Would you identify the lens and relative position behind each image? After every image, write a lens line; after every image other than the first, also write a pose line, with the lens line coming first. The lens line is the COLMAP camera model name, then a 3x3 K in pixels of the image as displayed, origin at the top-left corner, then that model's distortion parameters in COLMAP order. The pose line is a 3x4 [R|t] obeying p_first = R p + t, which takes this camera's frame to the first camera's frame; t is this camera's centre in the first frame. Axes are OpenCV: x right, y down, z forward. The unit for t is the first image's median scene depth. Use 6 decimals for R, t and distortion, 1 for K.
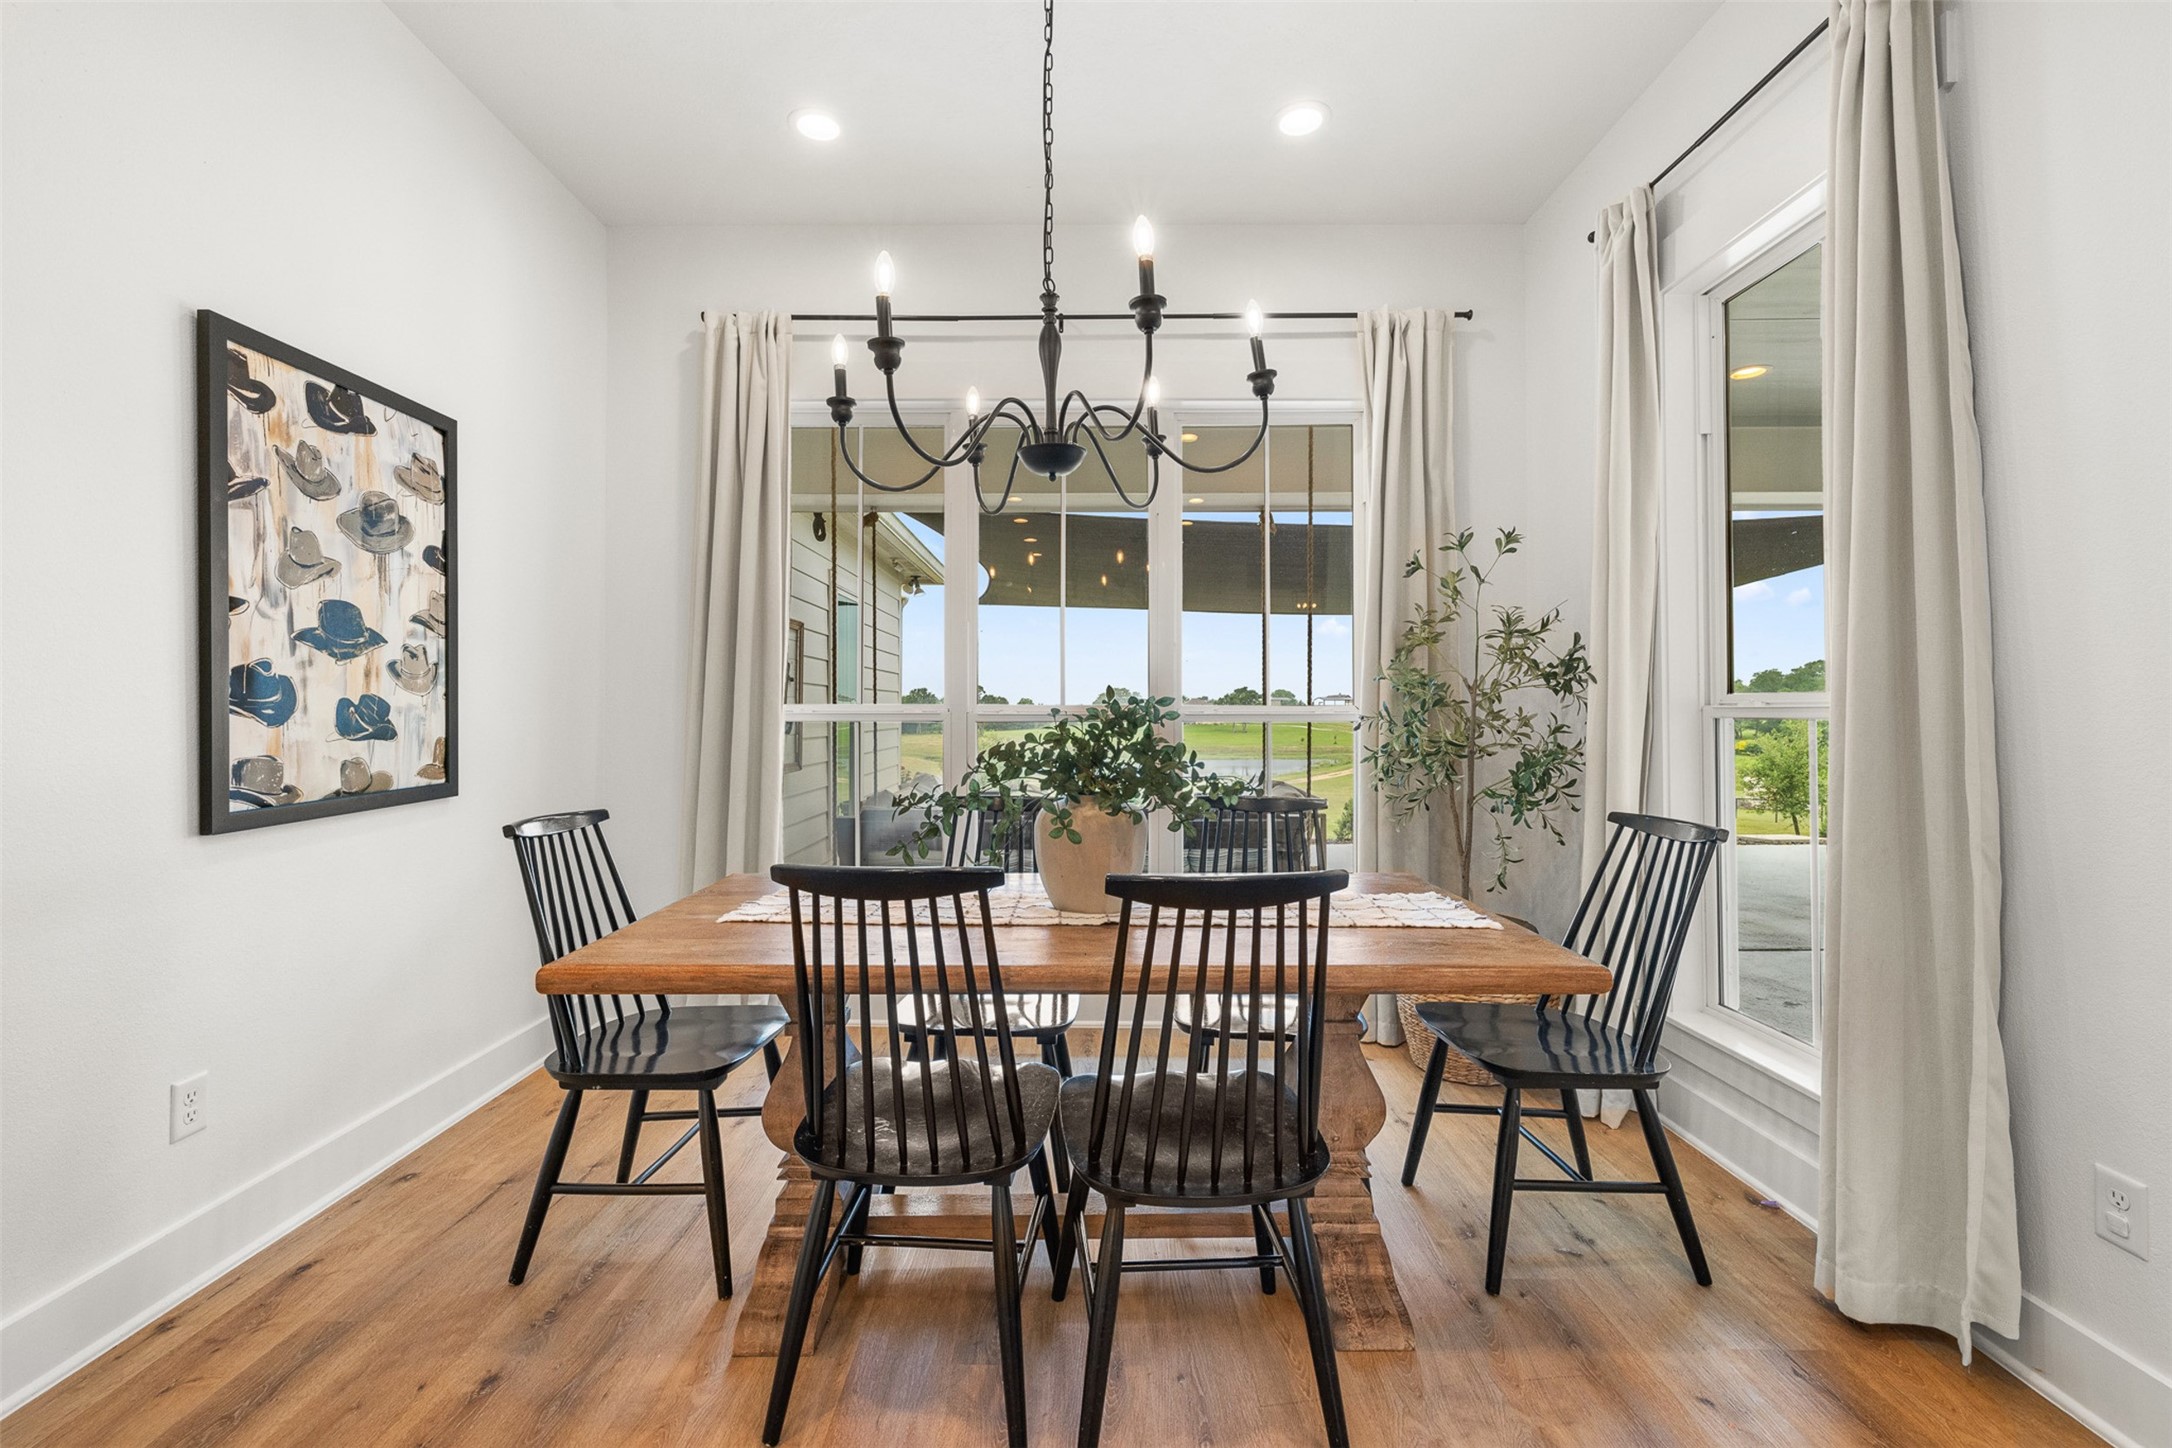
lens RADIAL K [[912.8, 0, 1081.5], [0, 912.8, 704.8], [0, 0, 1]] dist [-0.000568, 0.000023]
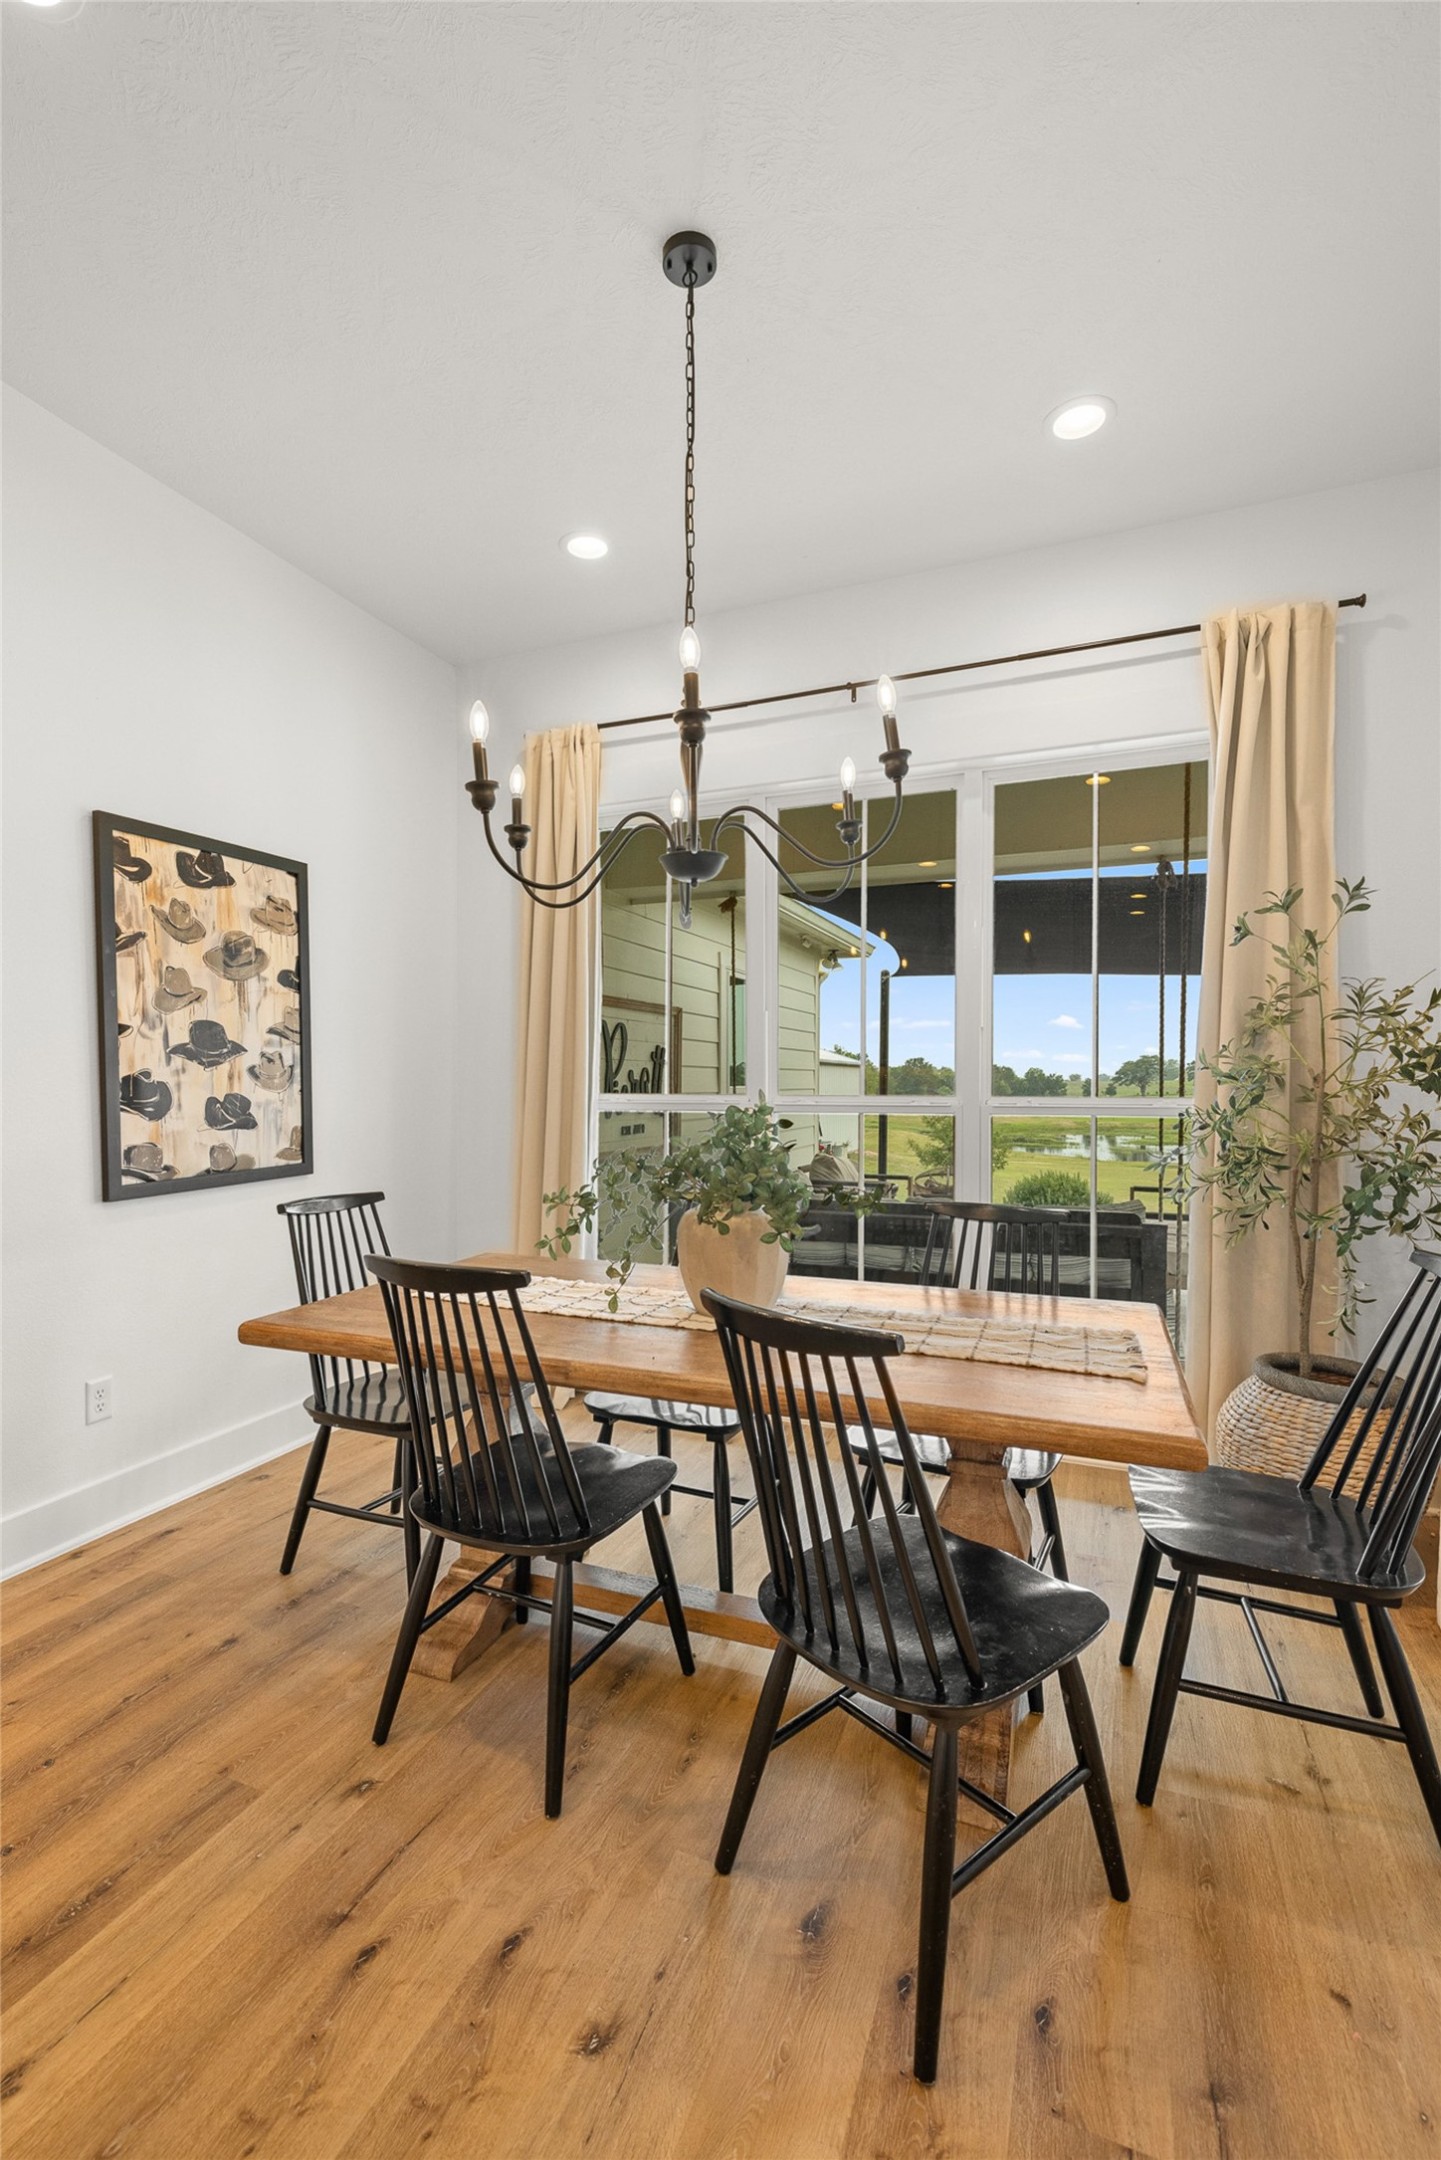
lens RADIAL K [[964.8, 0, 709.4], [0, 964.8, 1099.9], [0, 0, 1]] dist [0.002694, 0.000813]
pose [[0.925382, 0.005128, -0.379001, 0.360549], [0.004009, 0.999720, 0.023315, -0.033246], [0.379015, -0.023095, 0.925102, 0.016869]]
